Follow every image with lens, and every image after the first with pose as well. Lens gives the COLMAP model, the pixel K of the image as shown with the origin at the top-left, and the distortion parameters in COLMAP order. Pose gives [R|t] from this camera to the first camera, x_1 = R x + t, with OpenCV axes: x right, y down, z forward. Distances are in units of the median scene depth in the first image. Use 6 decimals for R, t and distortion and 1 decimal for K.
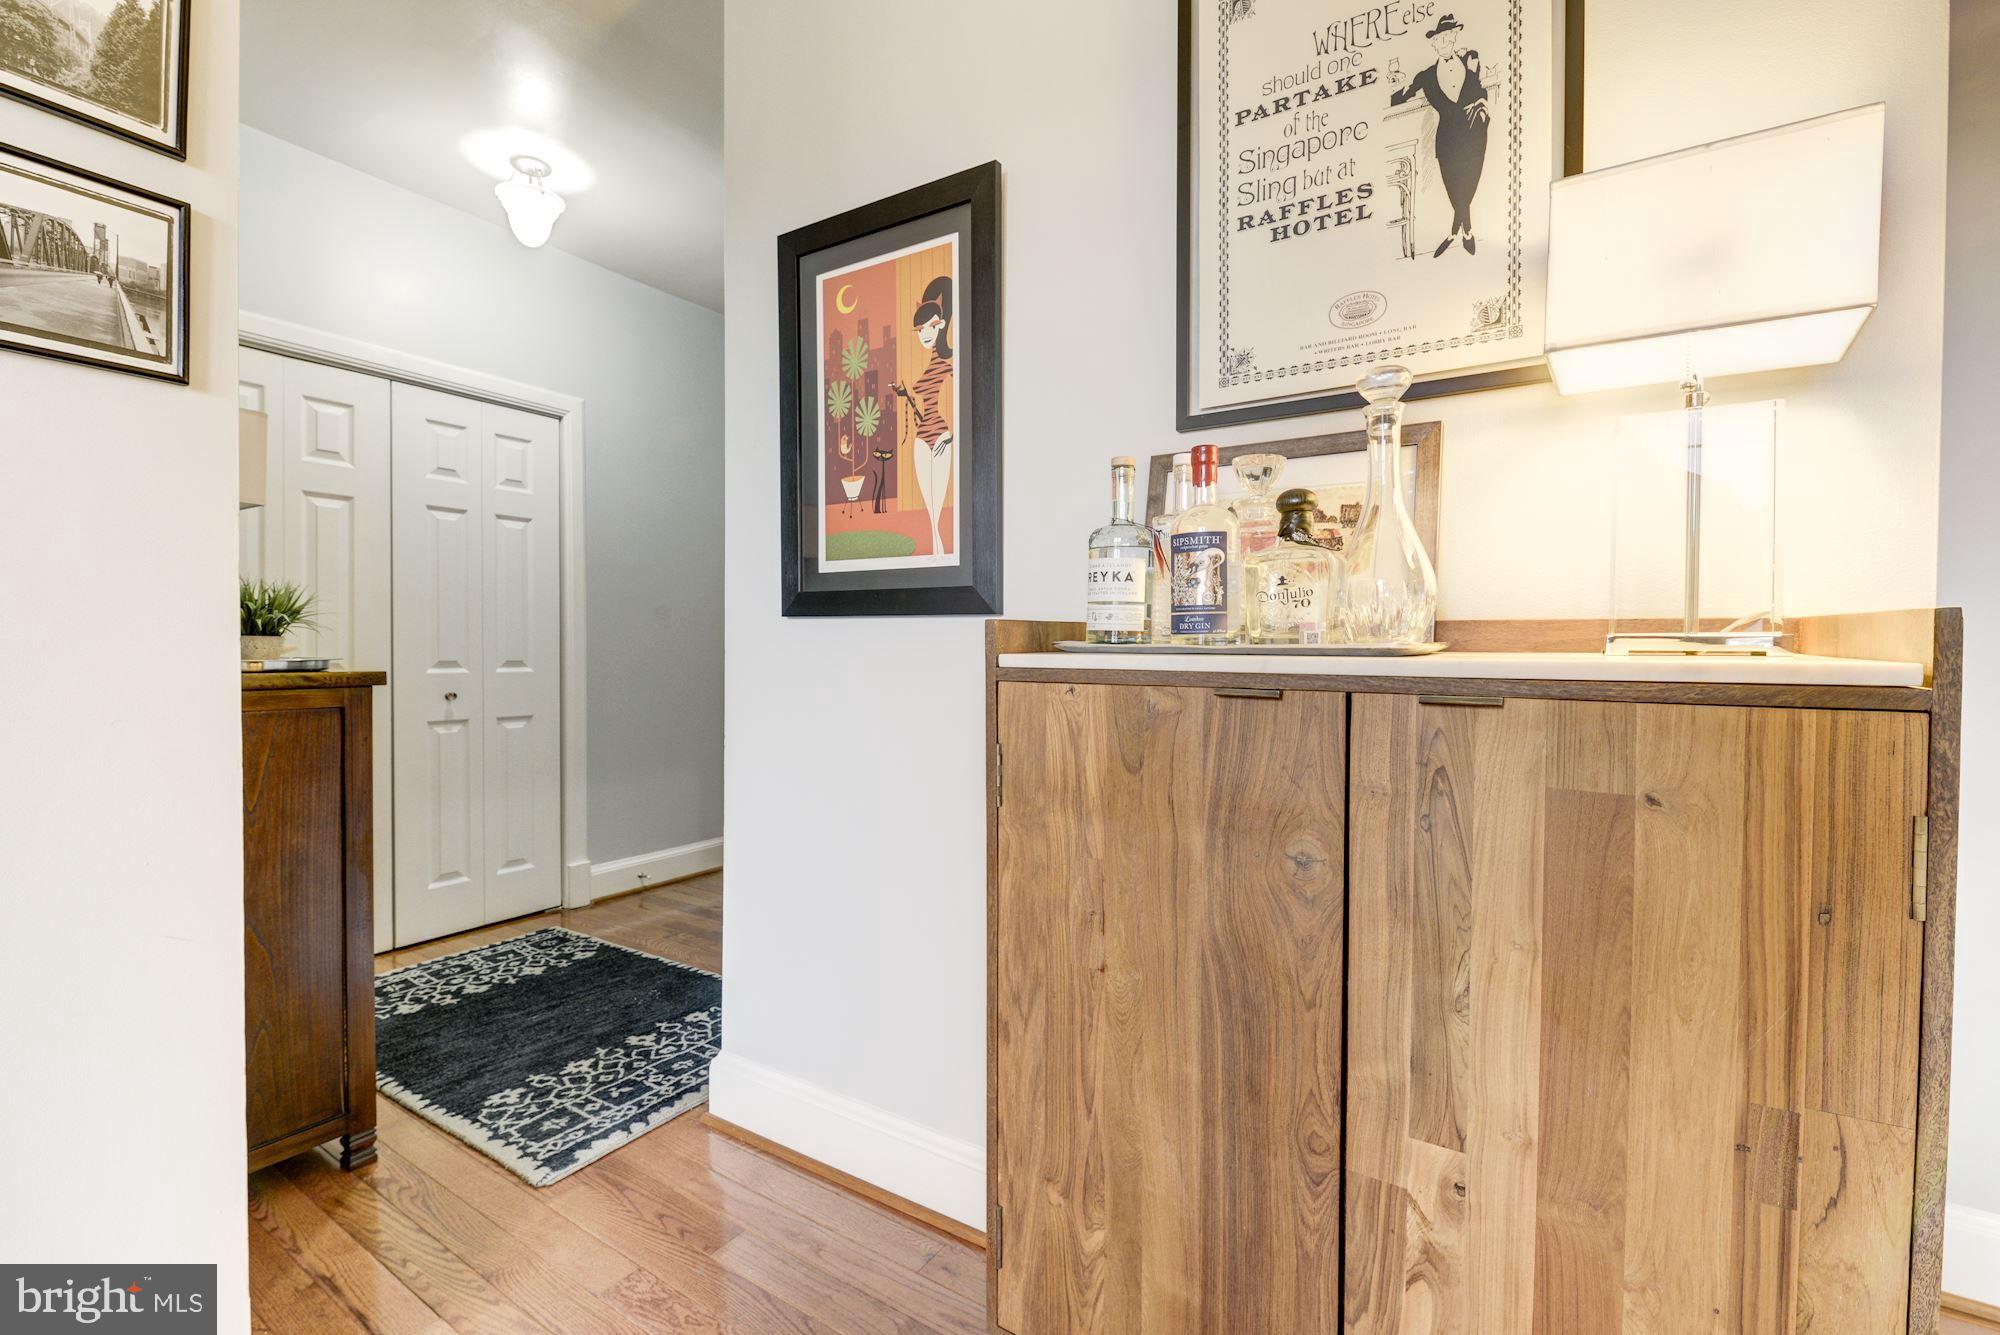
lens RADIAL K [[872.5, 0, 991.0], [0, 872.5, 662.0], [0, 0, 1]] dist [-0.002384, -0.001541]
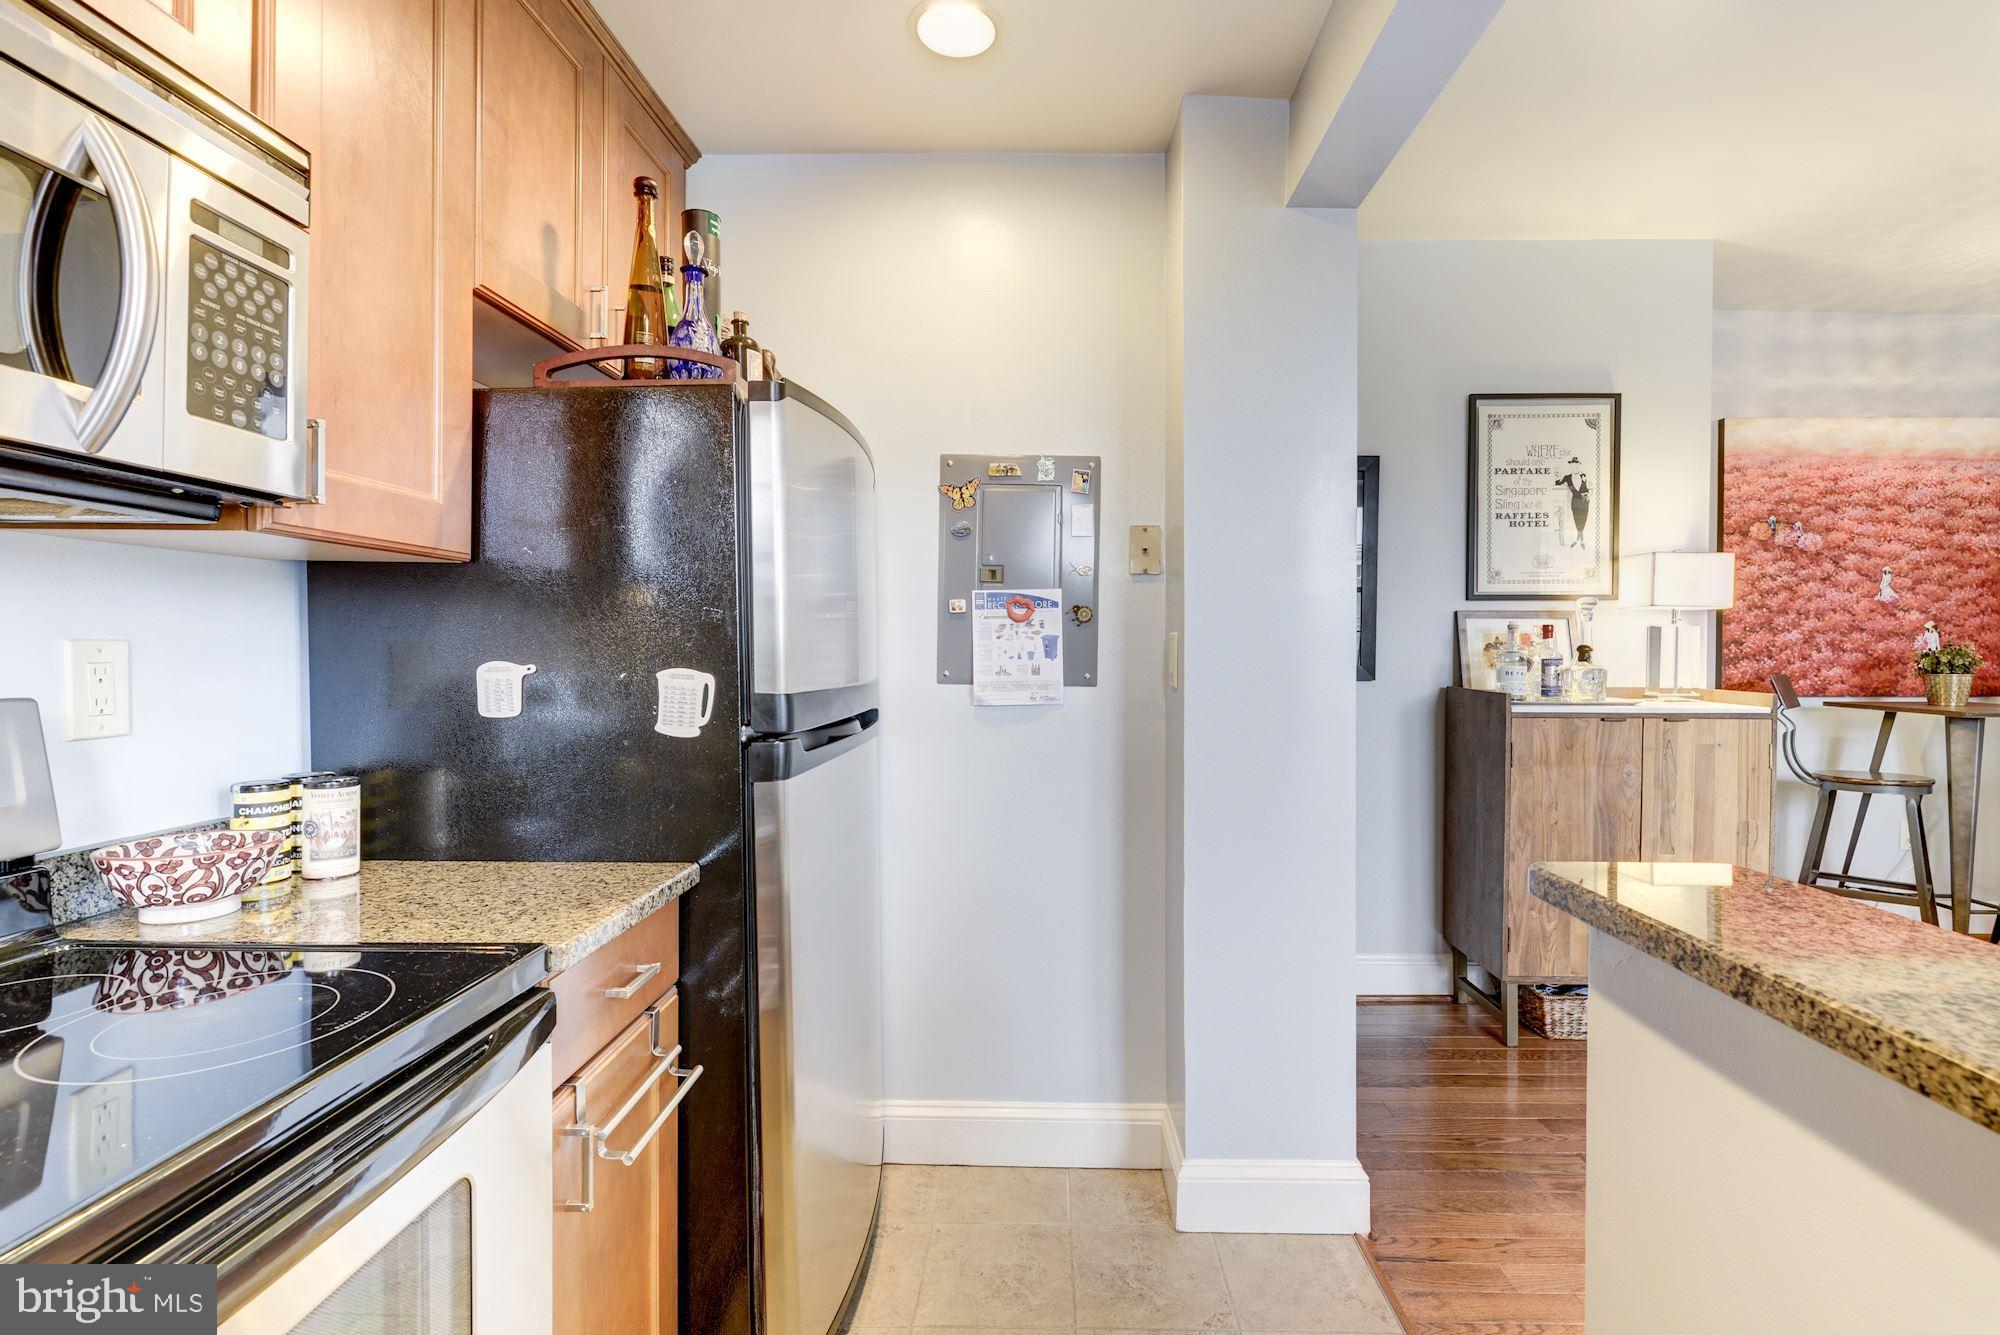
lens RADIAL K [[914.5, 0, 1008.7], [0, 914.5, 658.0], [0, 0, 1]] dist [-0.015494, 0.000396]
pose [[0.856059, -0.008381, 0.516810, -2.611690], [0.012211, 0.999917, -0.004011, -0.159564], [-0.516734, 0.009745, 0.856091, -0.510110]]
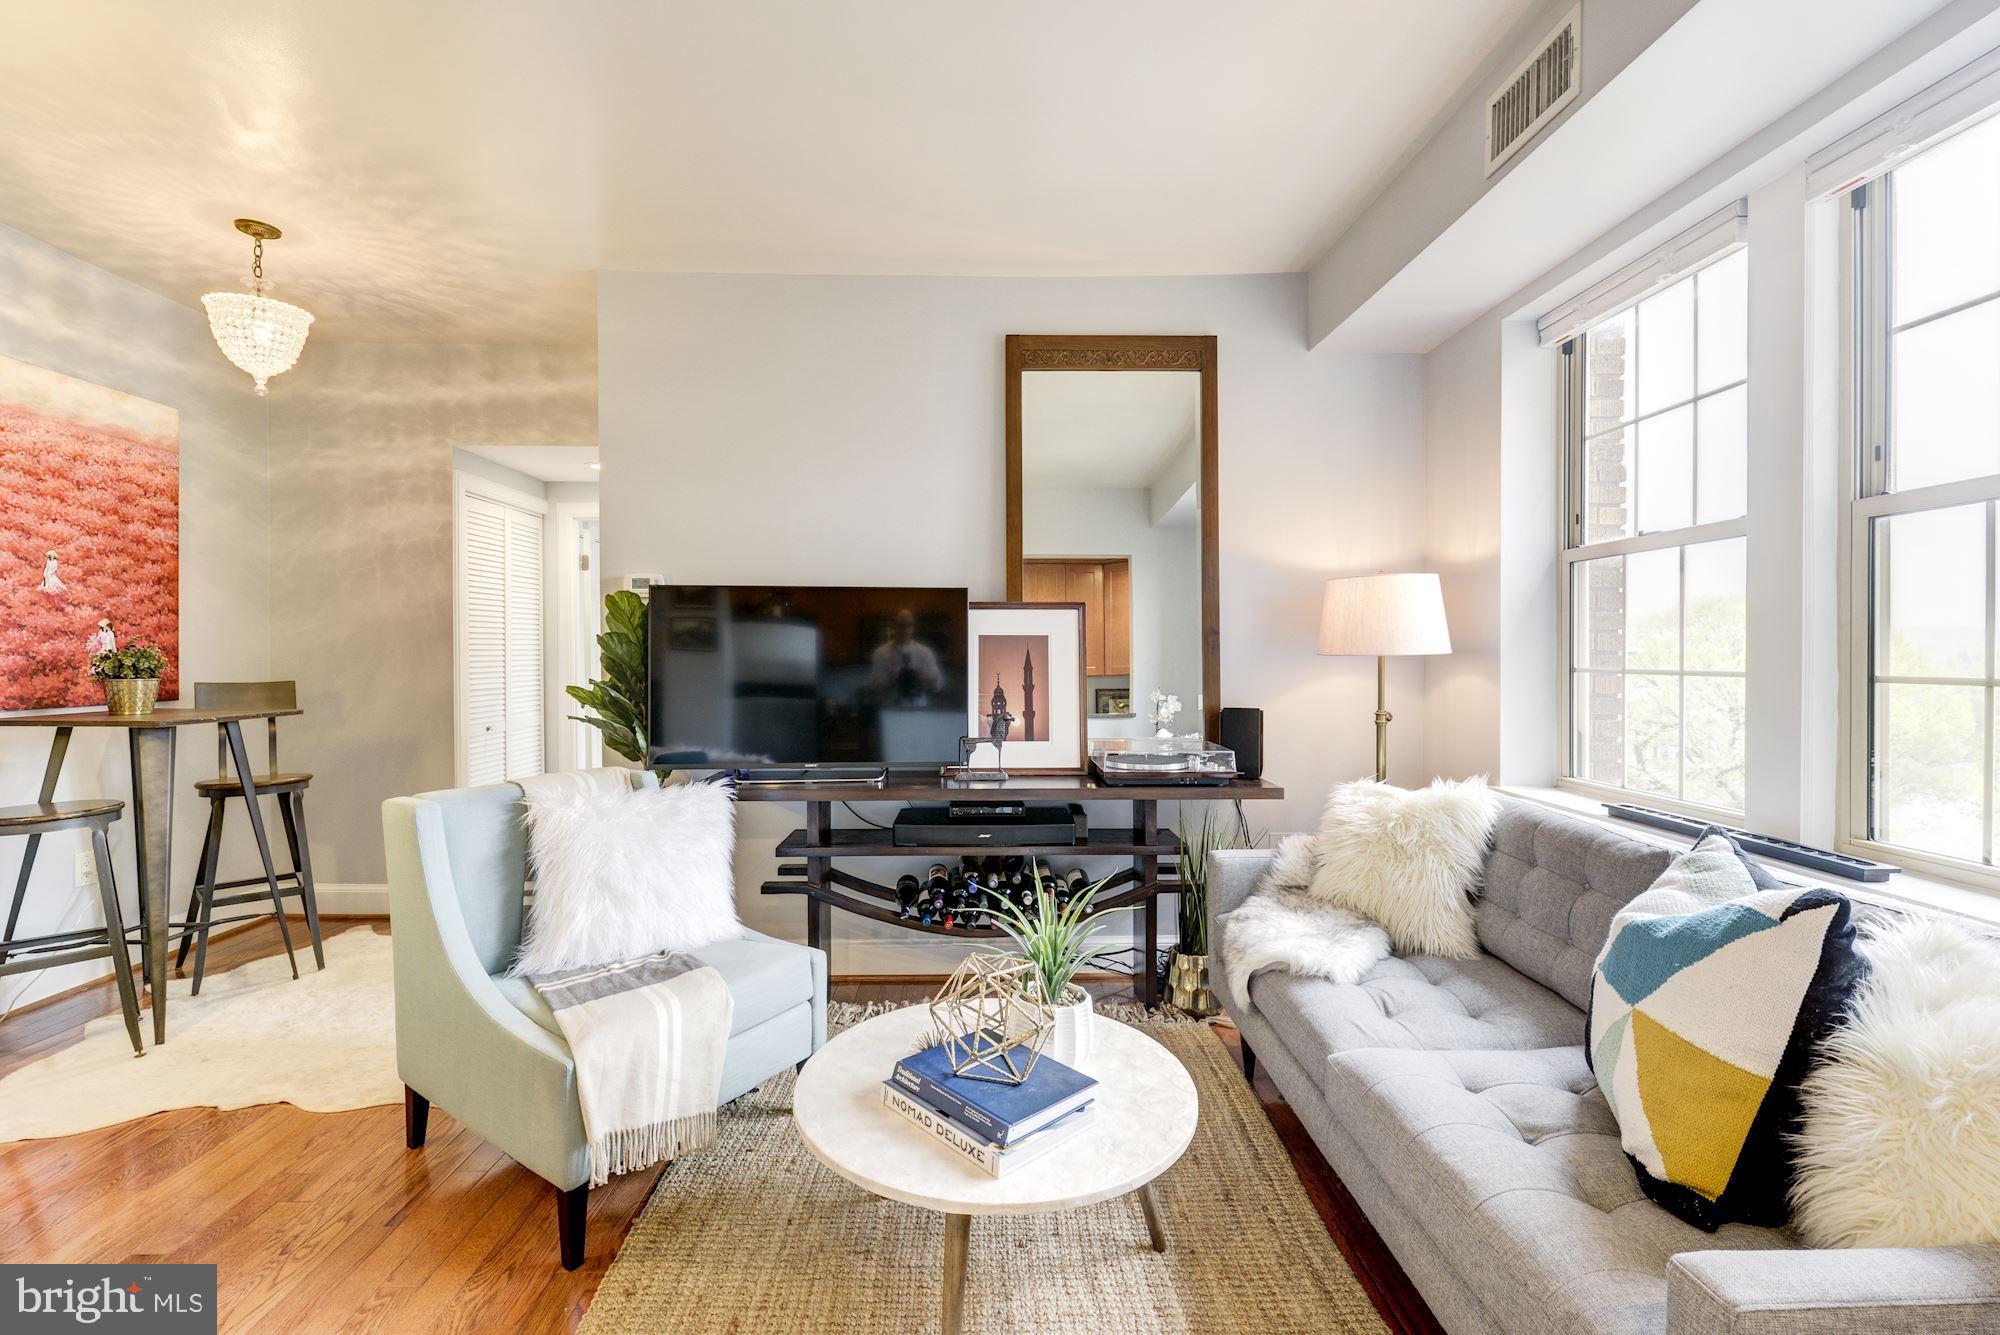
lens RADIAL K [[872.5, 0, 993.8], [0, 872.5, 660.6], [0, 0, 1]] dist [-0.002384, -0.001541]
pose [[-0.559699, -0.012398, 0.828603, -2.035087], [0.013791, 0.999610, 0.024272, -0.160670], [-0.828581, 0.025012, -0.559310, -0.279241]]
